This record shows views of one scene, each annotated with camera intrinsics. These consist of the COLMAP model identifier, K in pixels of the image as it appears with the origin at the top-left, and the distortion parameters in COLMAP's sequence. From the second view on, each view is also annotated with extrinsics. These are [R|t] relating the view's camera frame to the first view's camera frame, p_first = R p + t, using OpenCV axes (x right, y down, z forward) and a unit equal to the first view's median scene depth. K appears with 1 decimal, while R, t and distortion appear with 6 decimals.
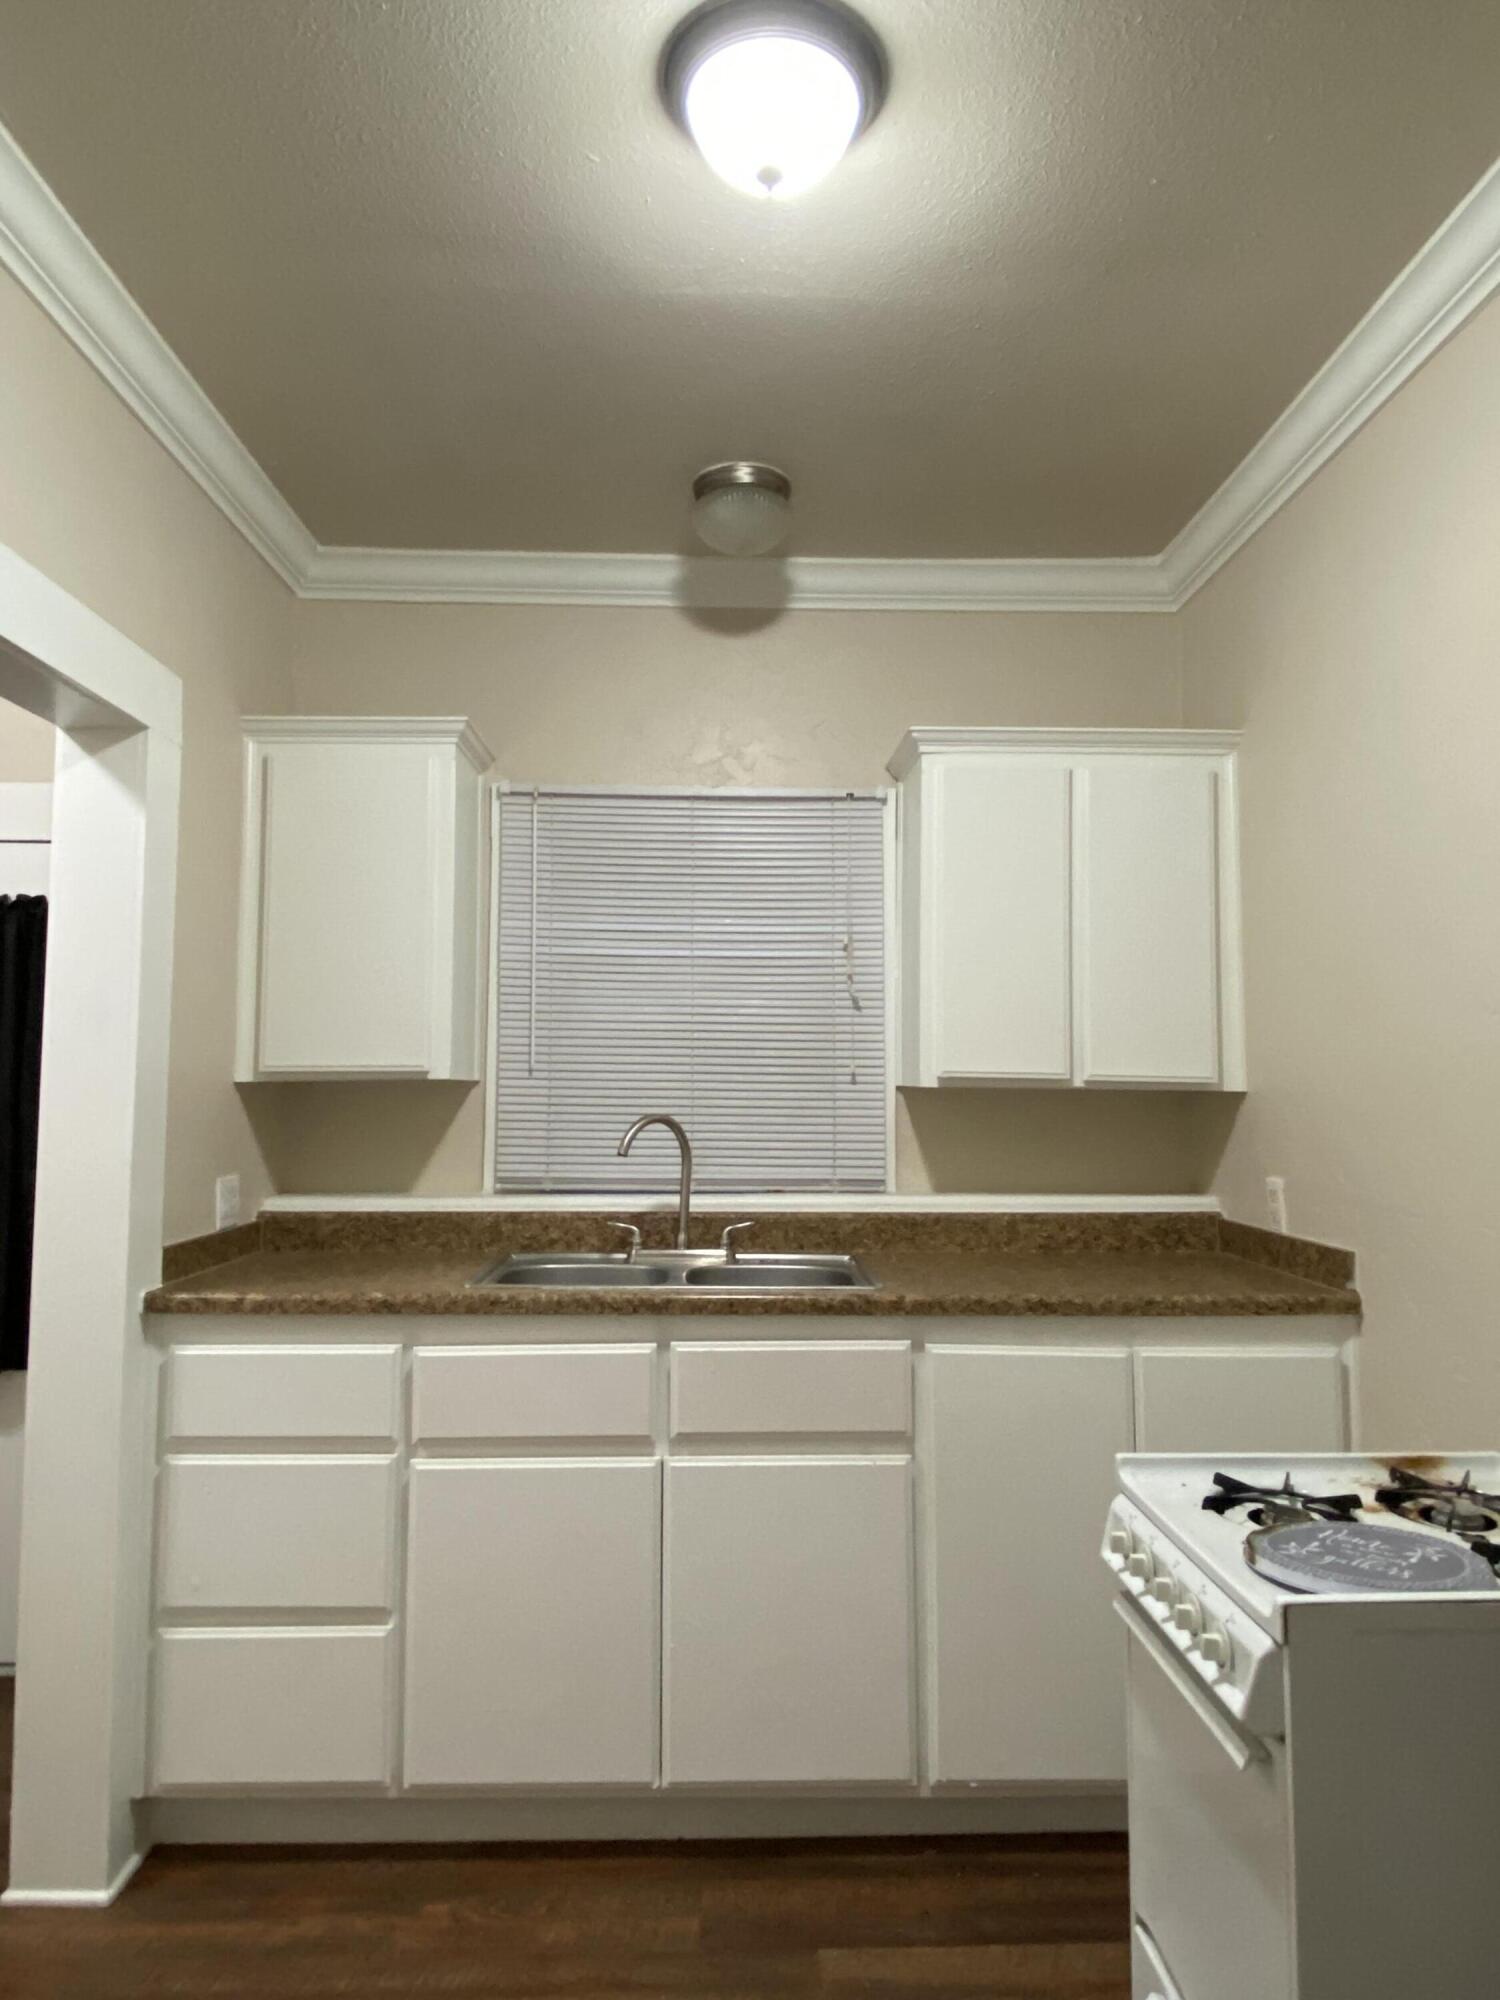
lens RADIAL K [[1239.4, 0, 766.3], [0, 1239.4, 1001.8], [0, 0, 1]] dist [0.052771, -0.042438]
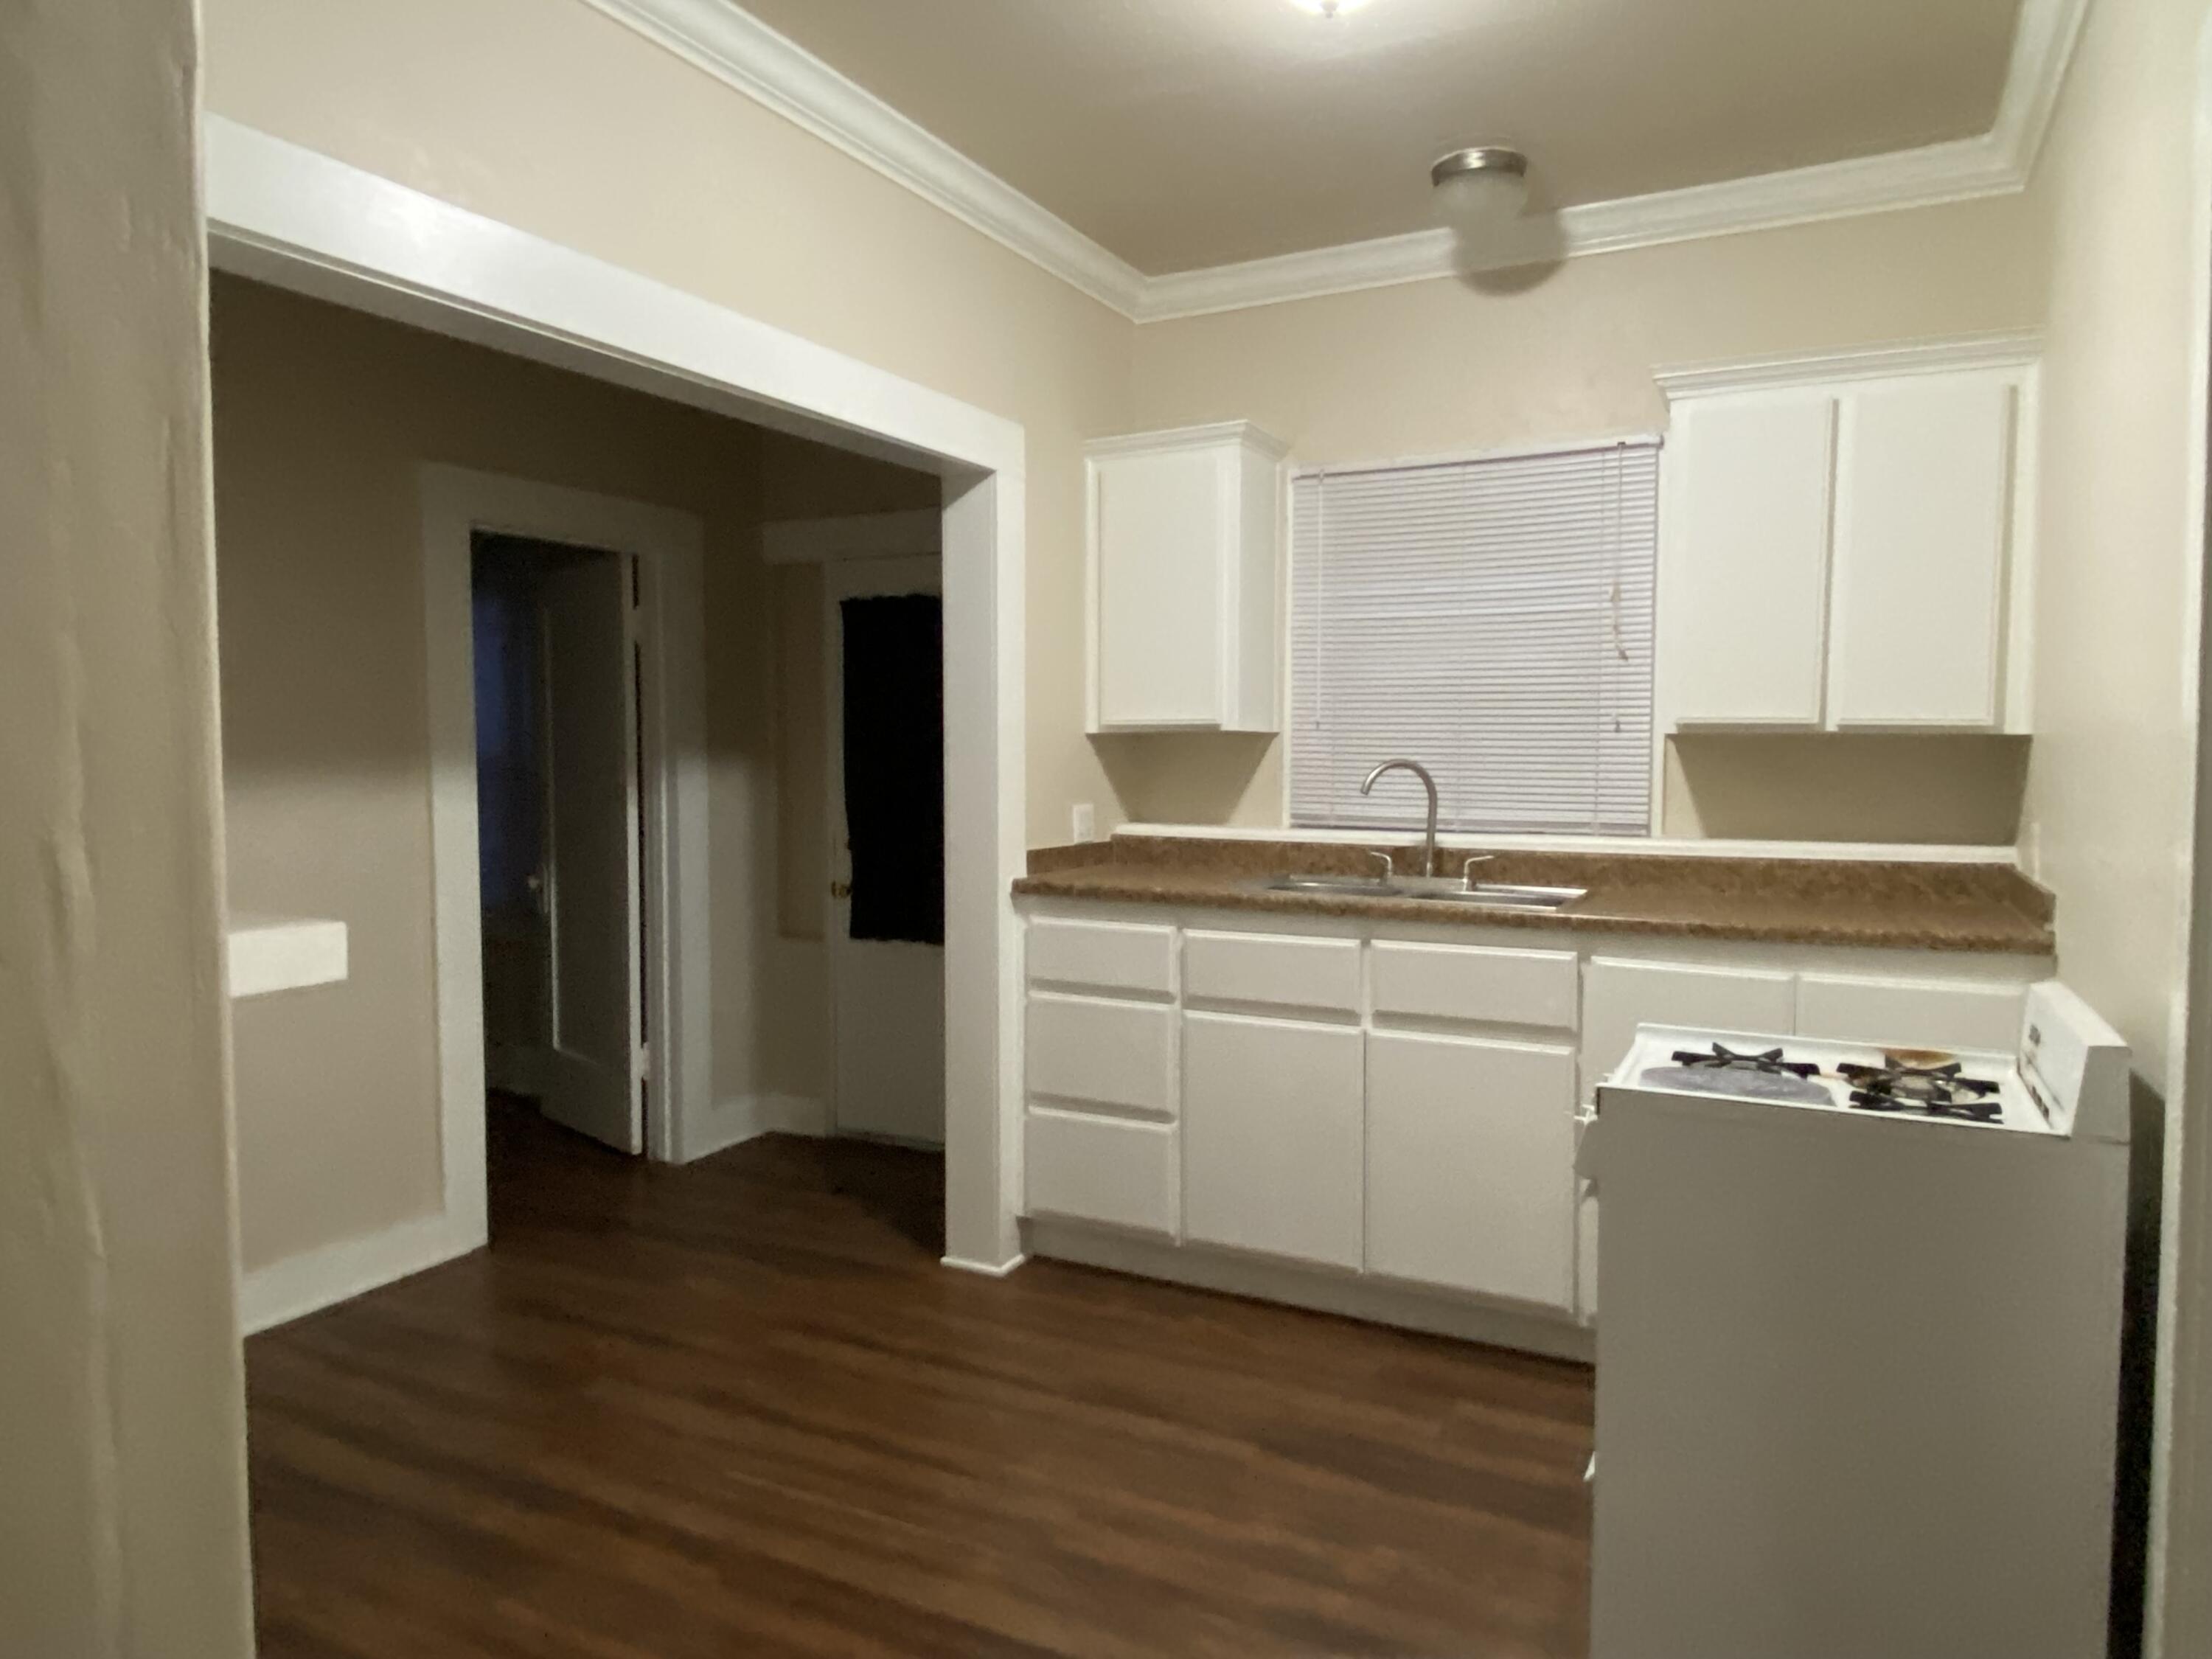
lens RADIAL K [[1370.8, 0, 1102.3], [0, 1370.8, 830.3], [0, 0, 1]] dist [0.052771, -0.042438]
pose [[0.881250, 0.025967, -0.471937, 0.253284], [0.034471, 0.992300, 0.118967, -0.004494], [0.471392, -0.121108, 0.873569, -0.234878]]
